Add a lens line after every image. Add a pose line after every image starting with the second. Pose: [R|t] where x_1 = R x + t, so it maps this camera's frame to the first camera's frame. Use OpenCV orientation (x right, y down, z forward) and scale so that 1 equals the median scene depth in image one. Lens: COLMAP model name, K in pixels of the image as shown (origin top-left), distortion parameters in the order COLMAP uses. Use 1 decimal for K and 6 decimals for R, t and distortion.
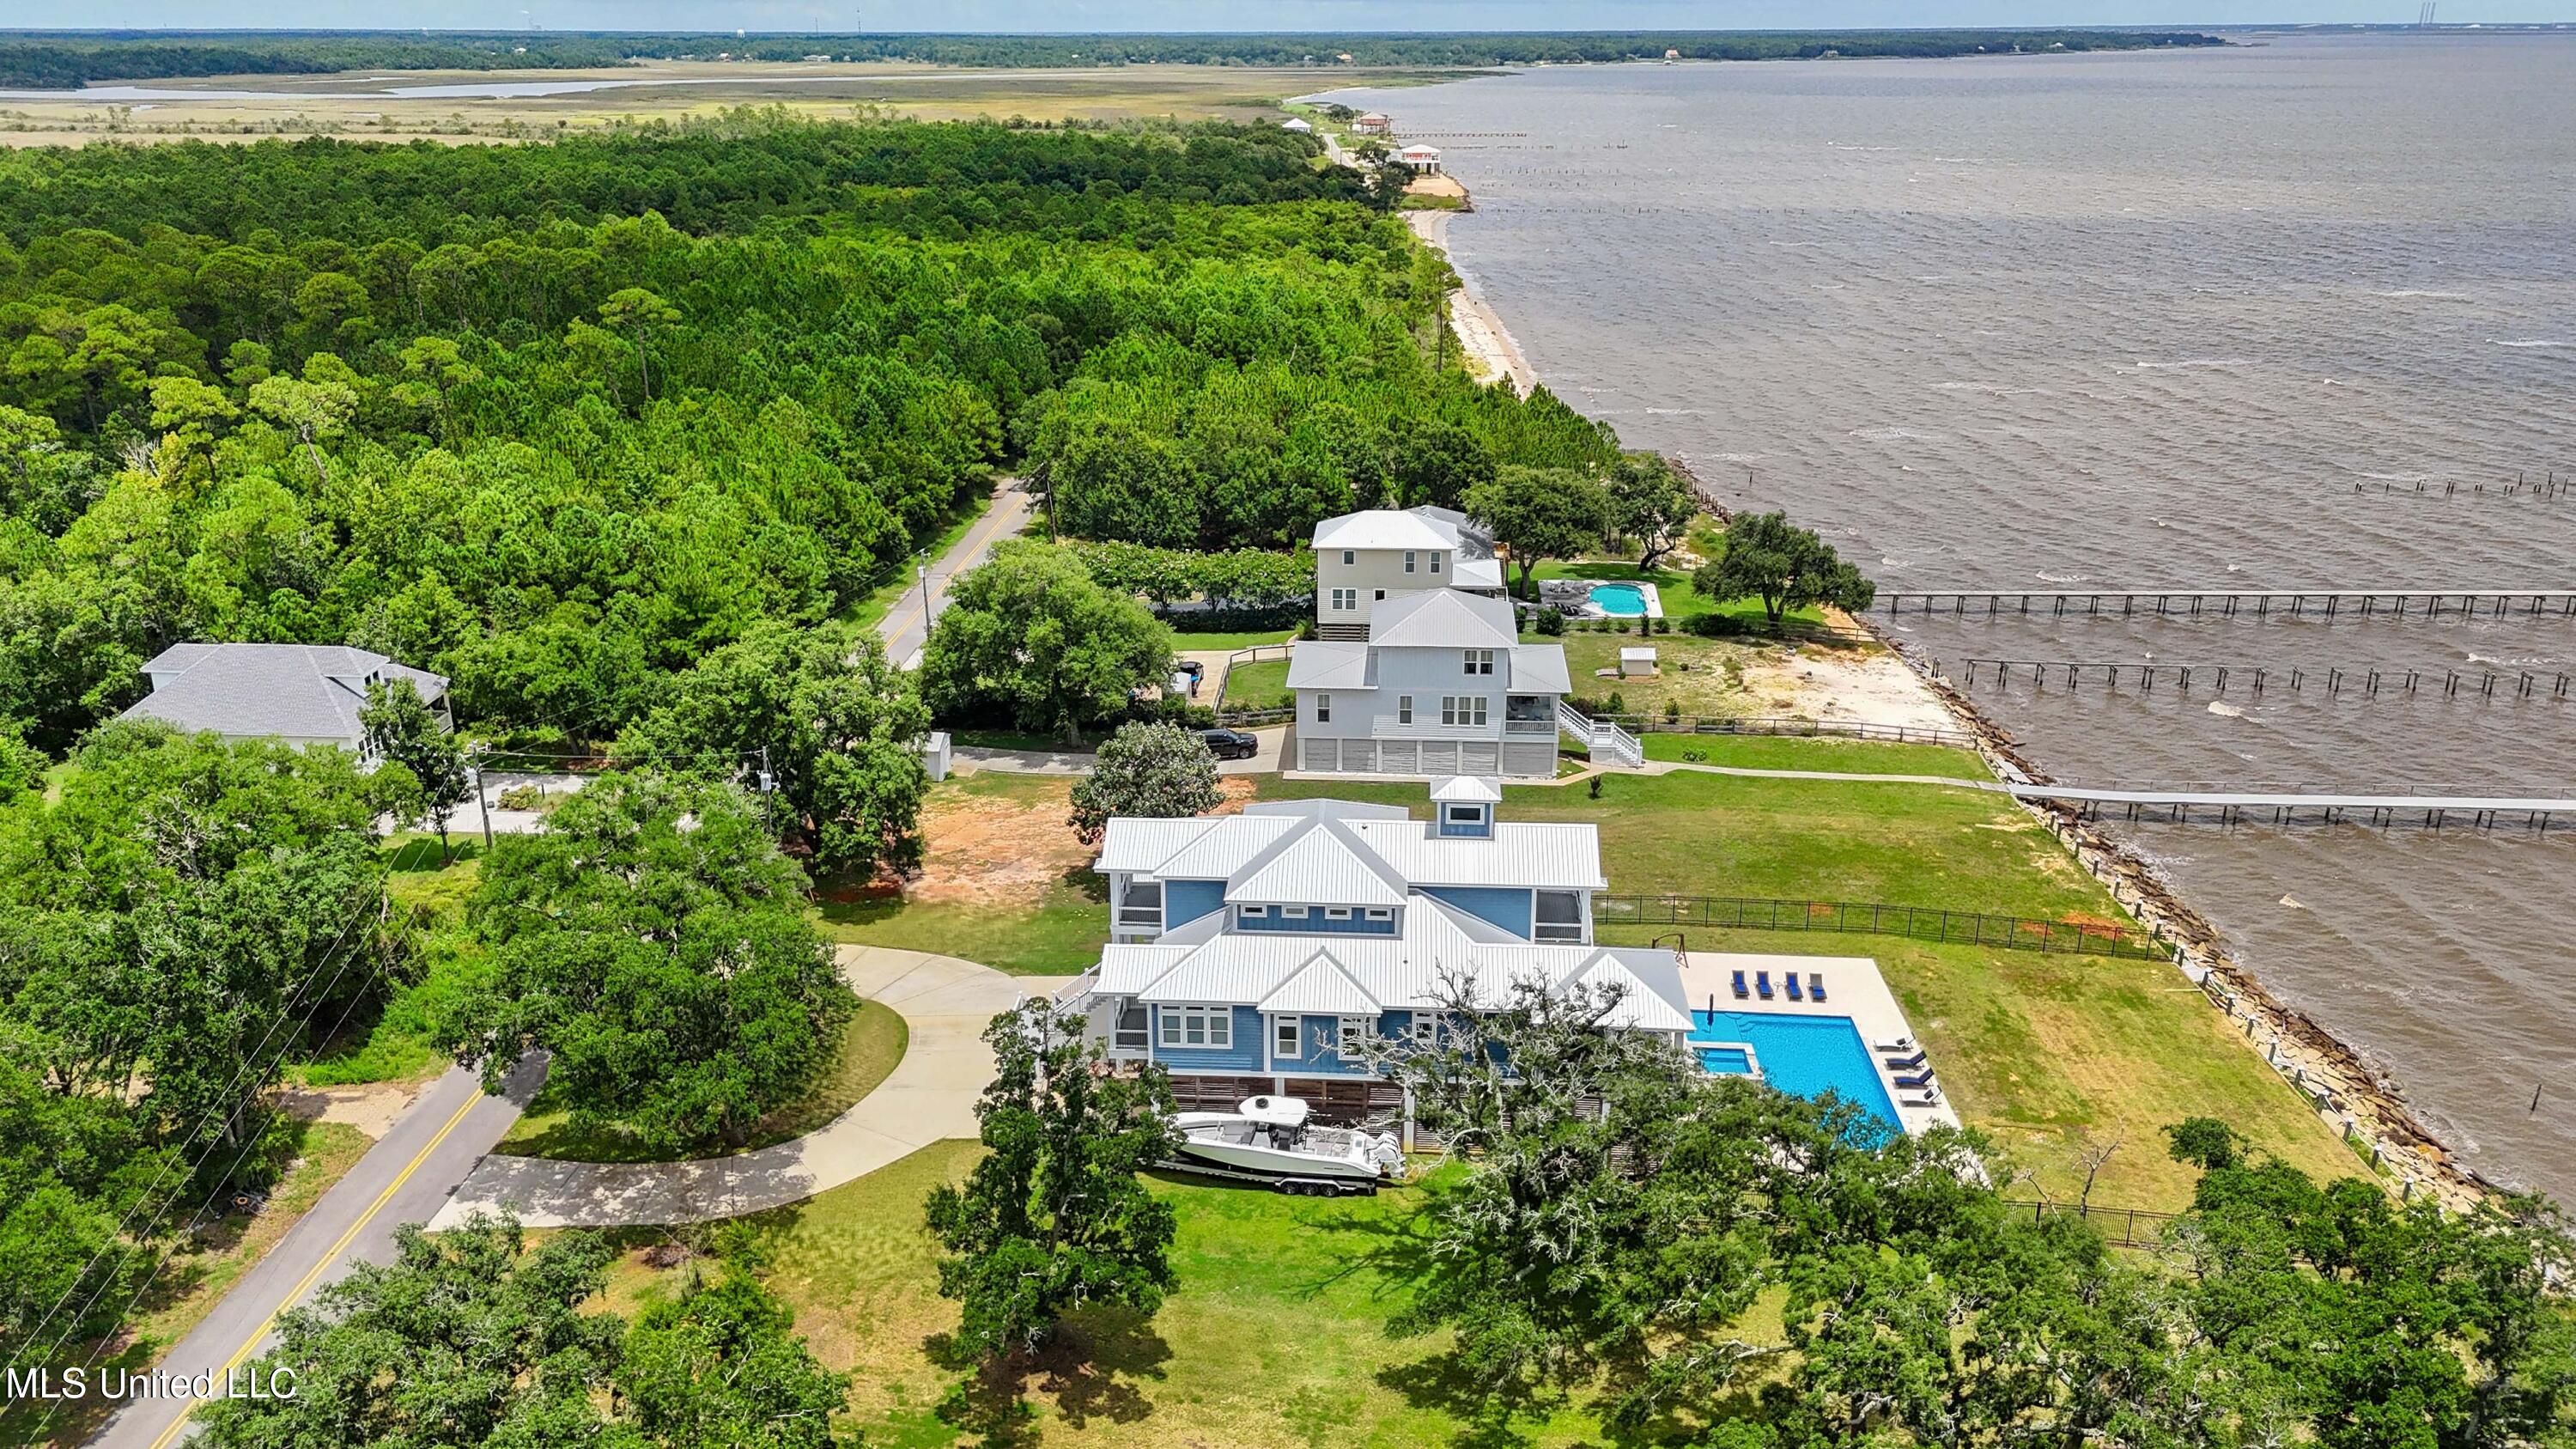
lens RADIAL K [[1890.4, 0, 1279.3], [0, 1890.4, 723.6], [0, 0, 1]] dist [0.034014, -0.001686]
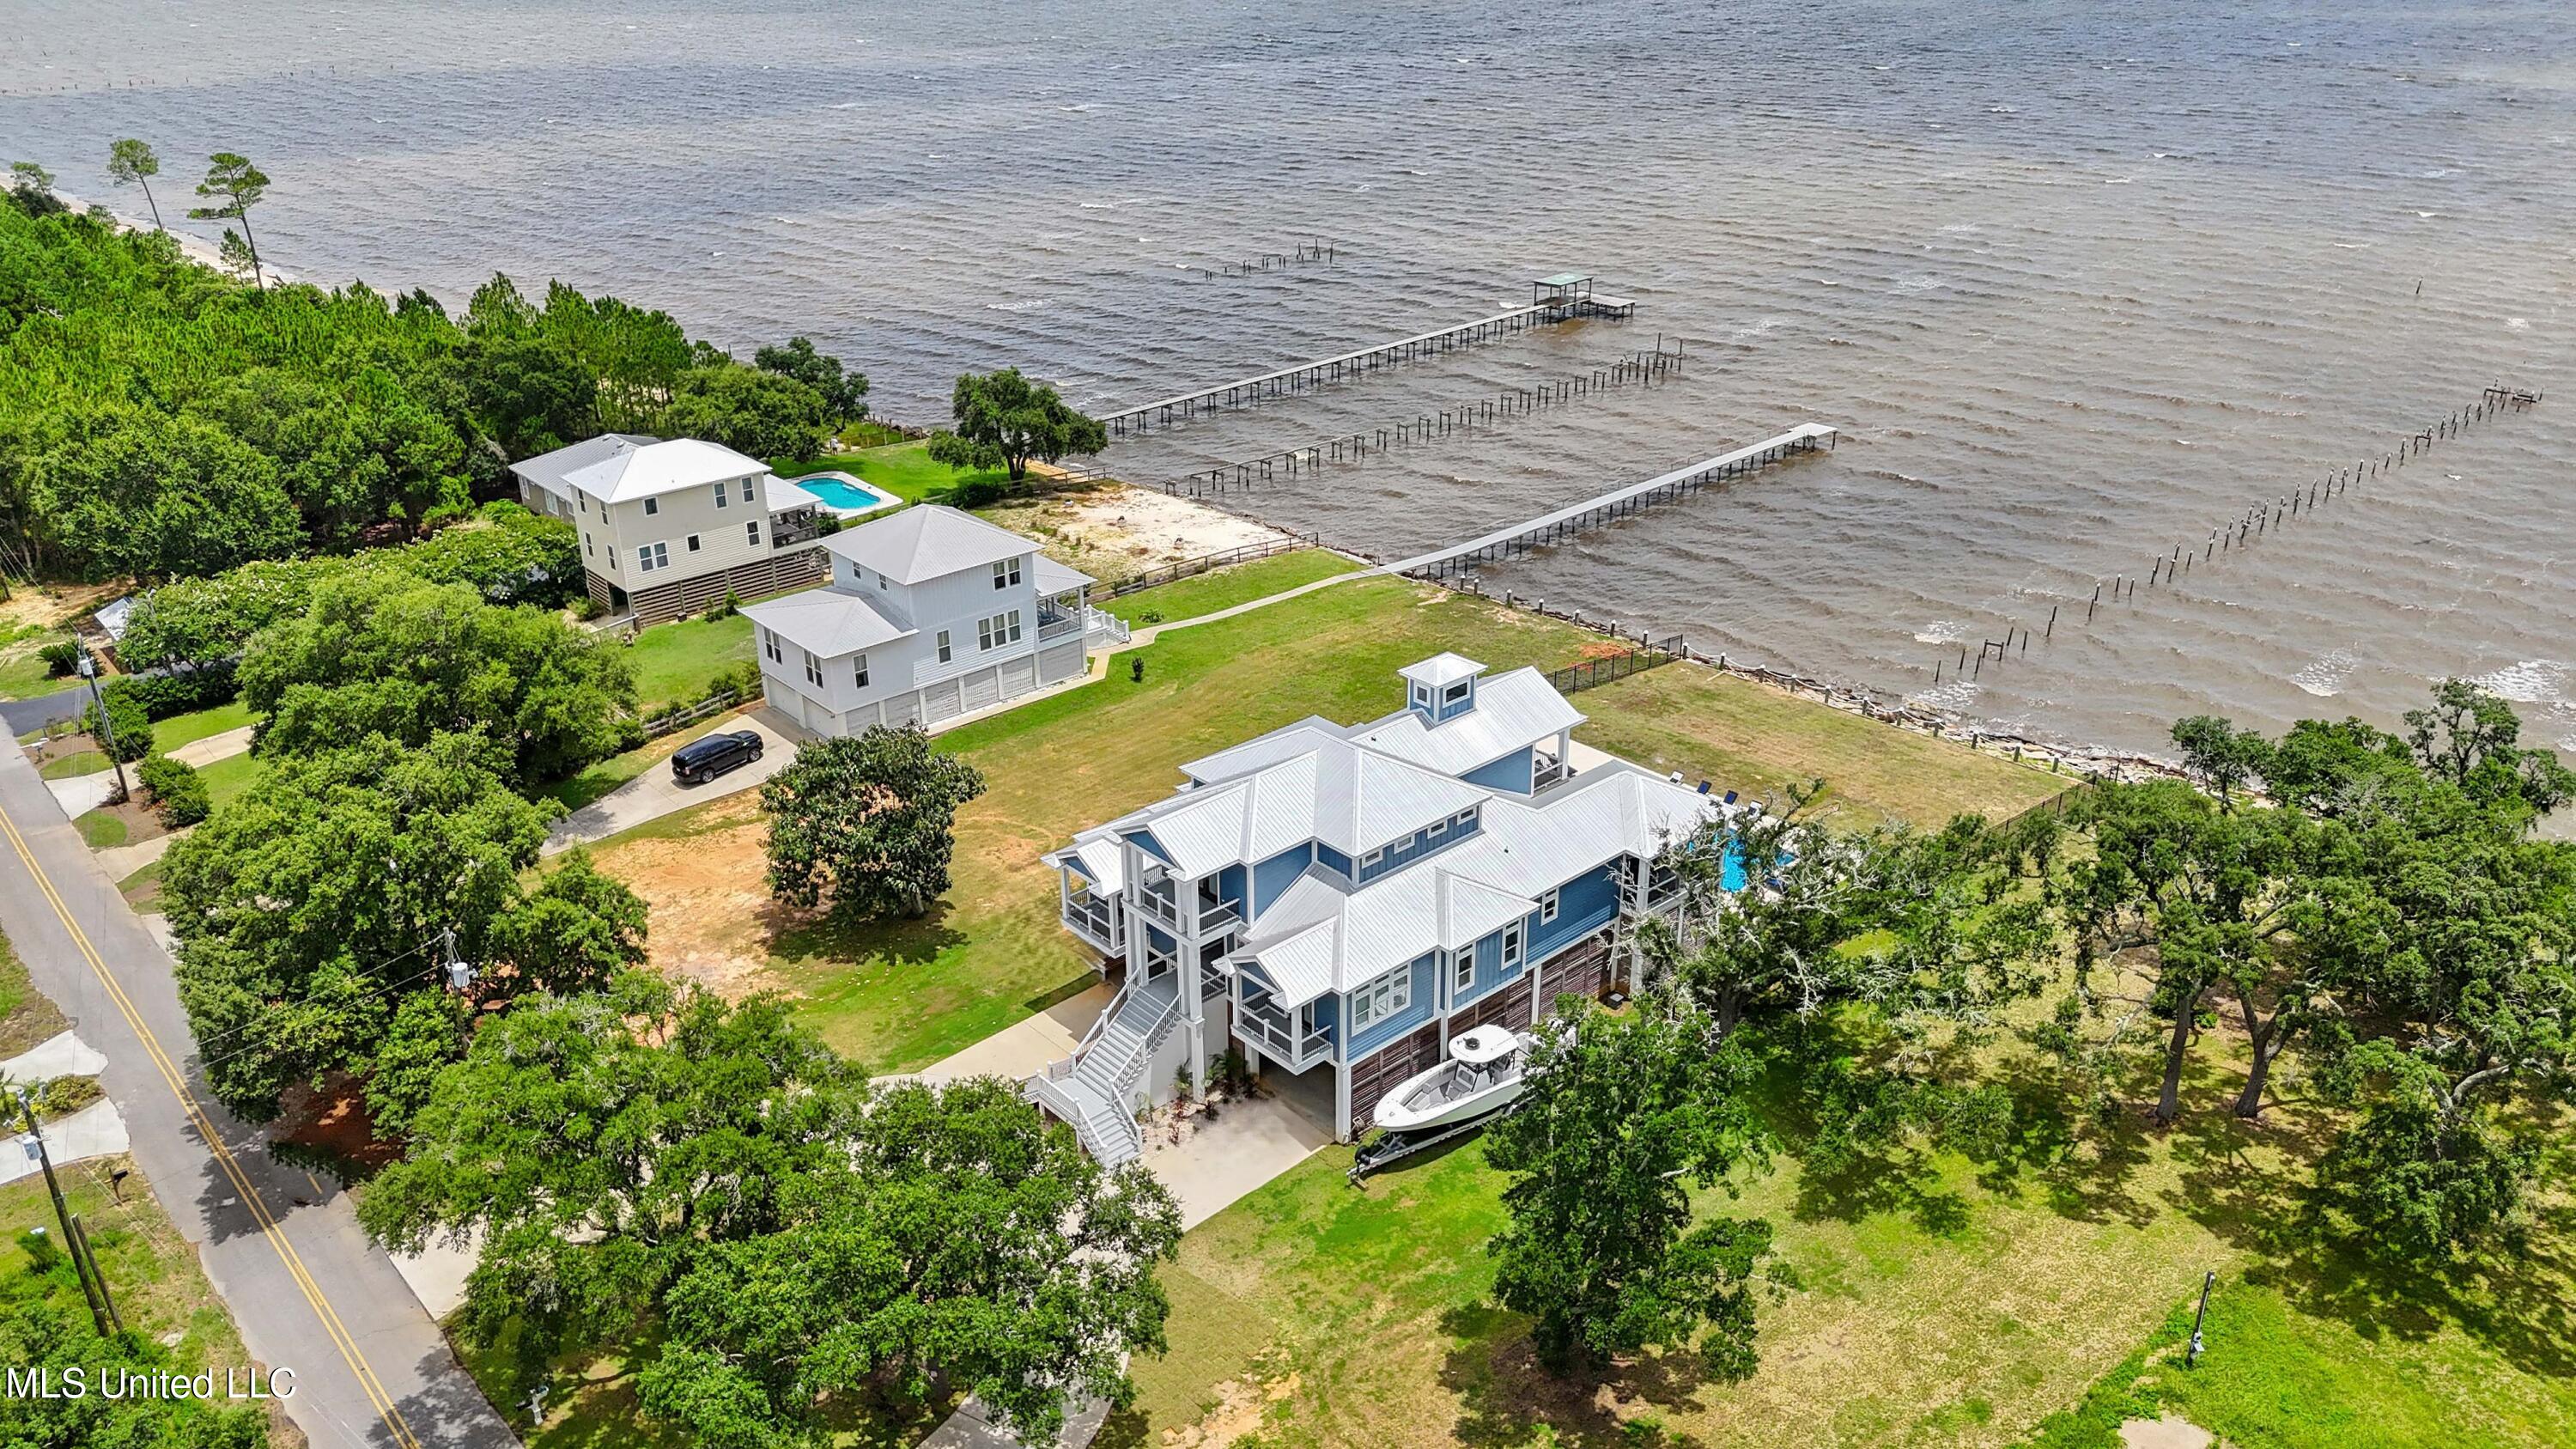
lens RADIAL K [[1890.4, 0, 1279.3], [0, 1890.4, 723.6], [0, 0, 1]] dist [0.034014, -0.001686]
pose [[0.703192, -0.299011, 0.645069, -0.408998], [0.249488, 0.953350, 0.169942, -0.085233], [-0.665791, 0.041435, 0.744987, 0.237636]]
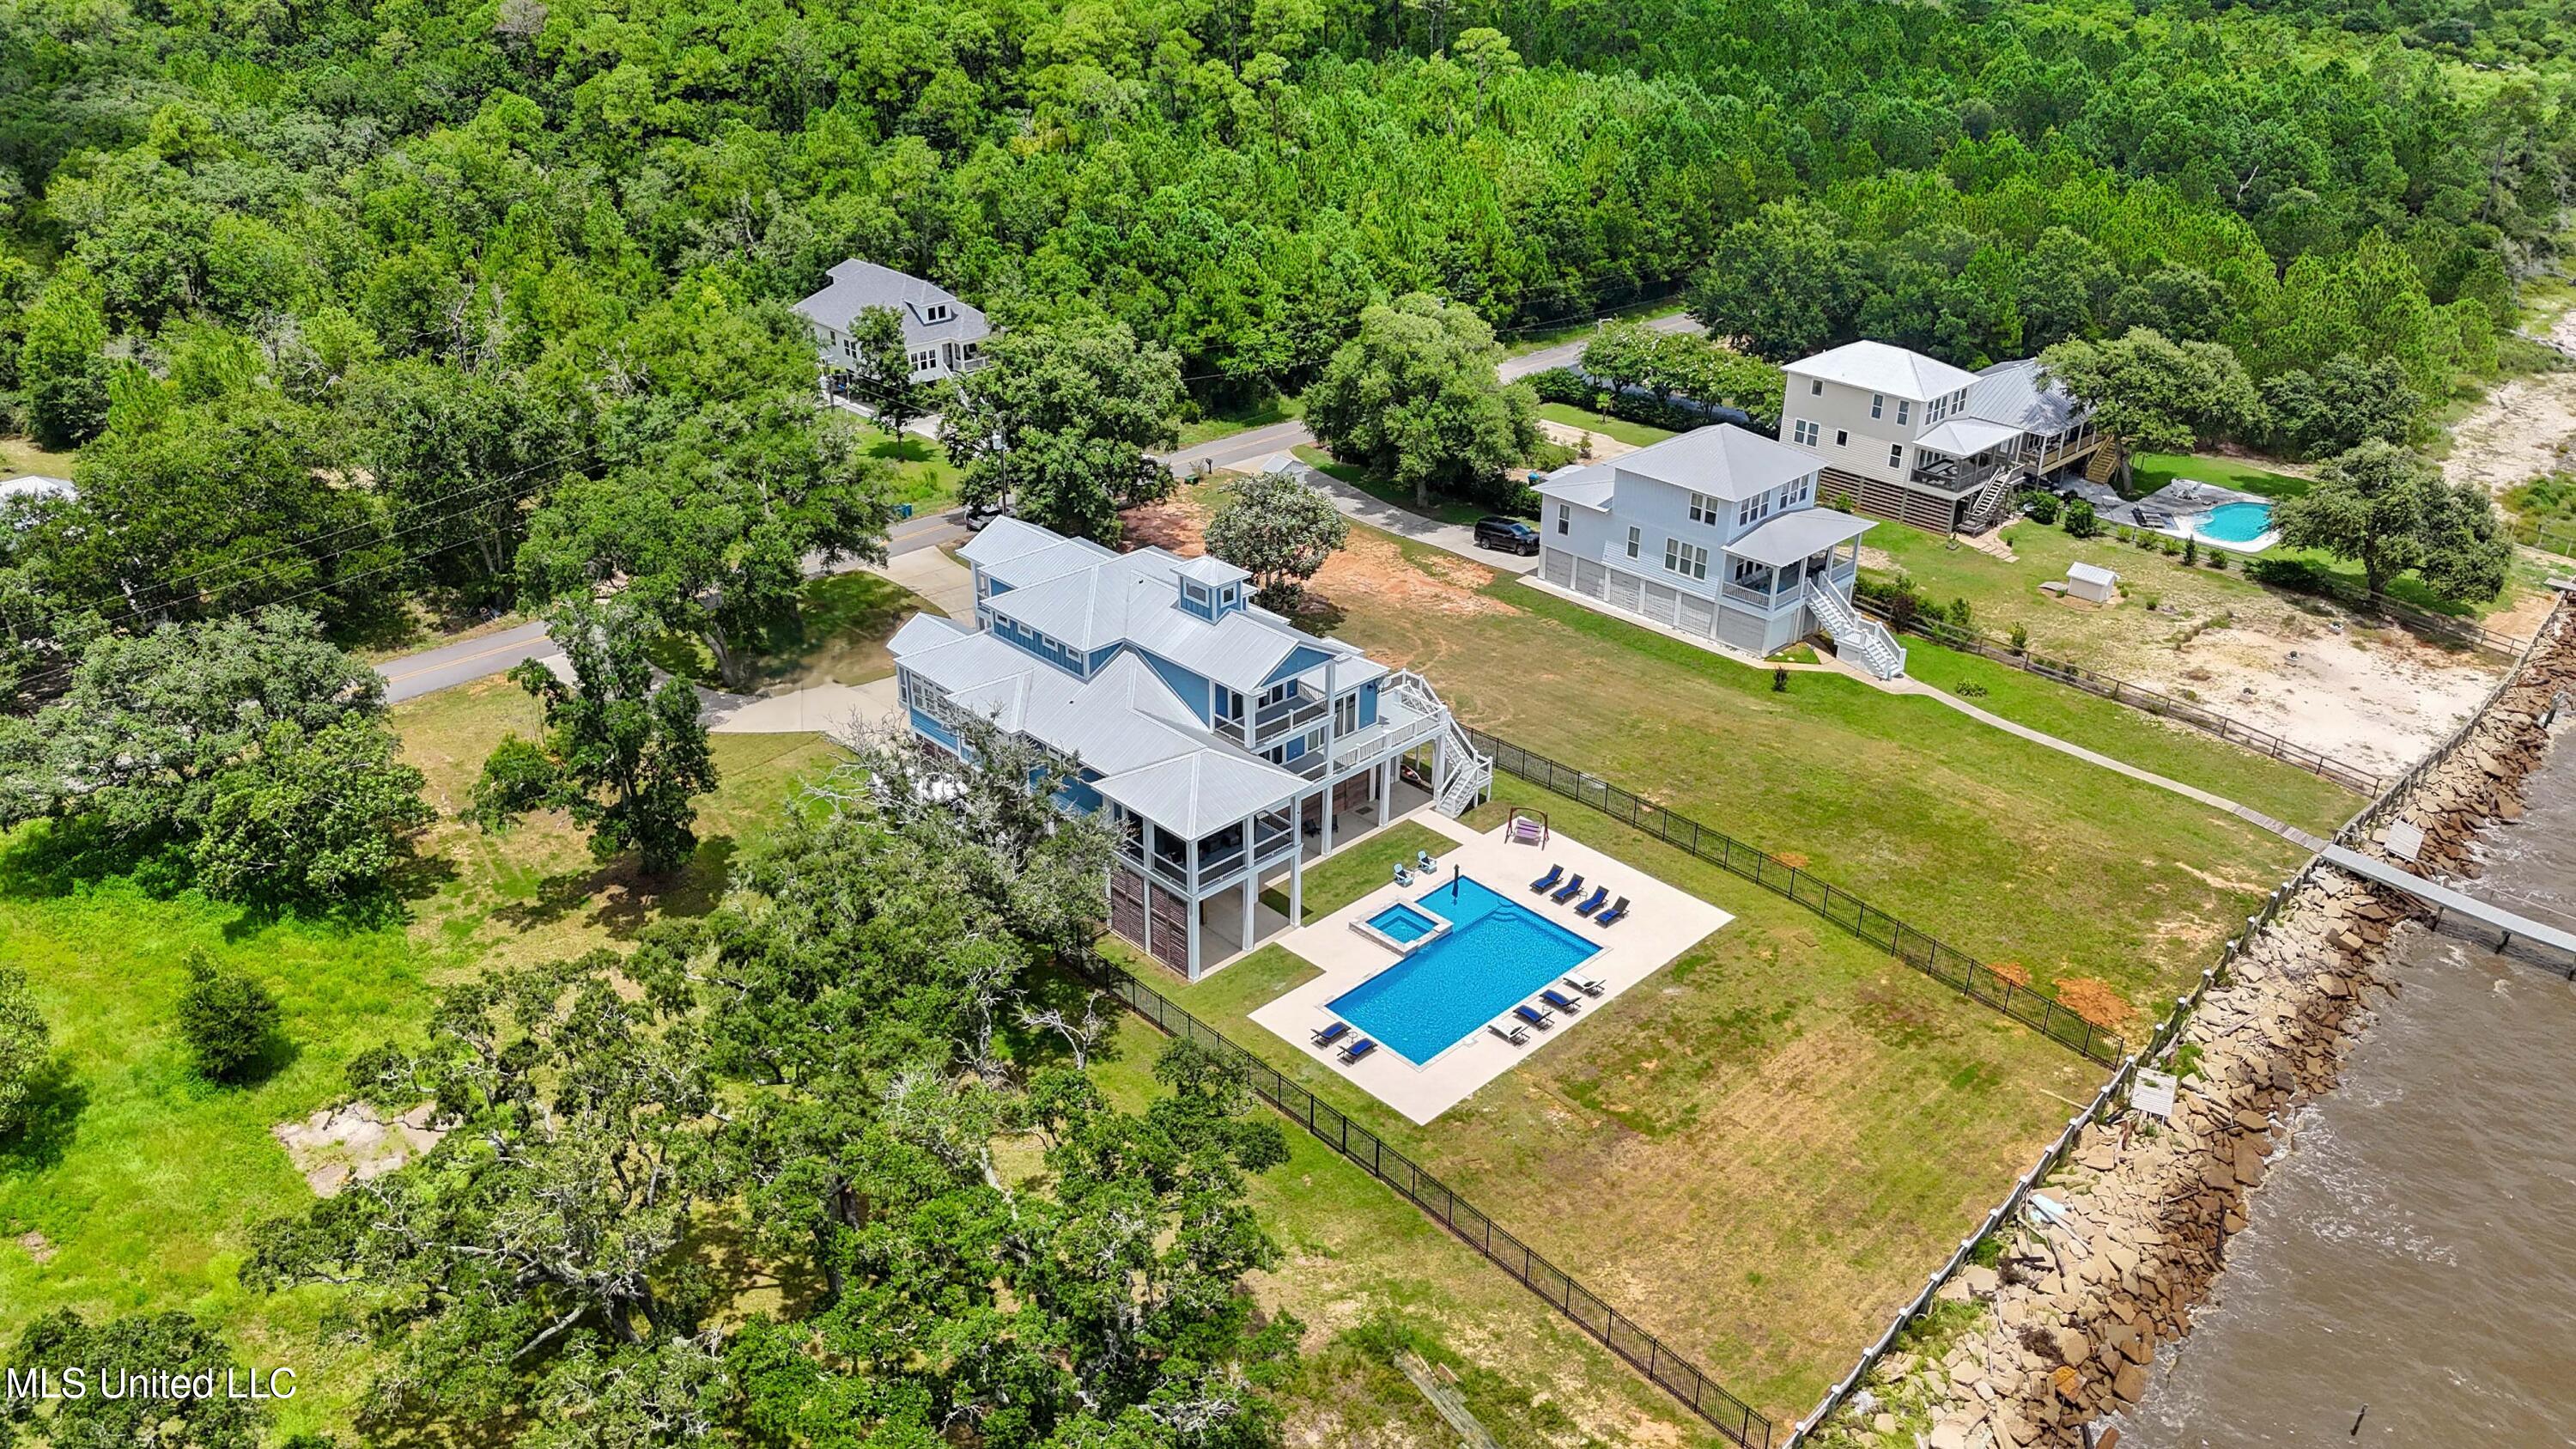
lens RADIAL K [[1890.4, 0, 1279.3], [0, 1890.4, 723.6], [0, 0, 1]] dist [0.034014, -0.001686]
pose [[0.746427, 0.305557, -0.591170, 0.519147], [-0.234461, 0.952142, 0.196097, -0.064674], [0.622796, -0.007766, 0.782345, 0.162651]]
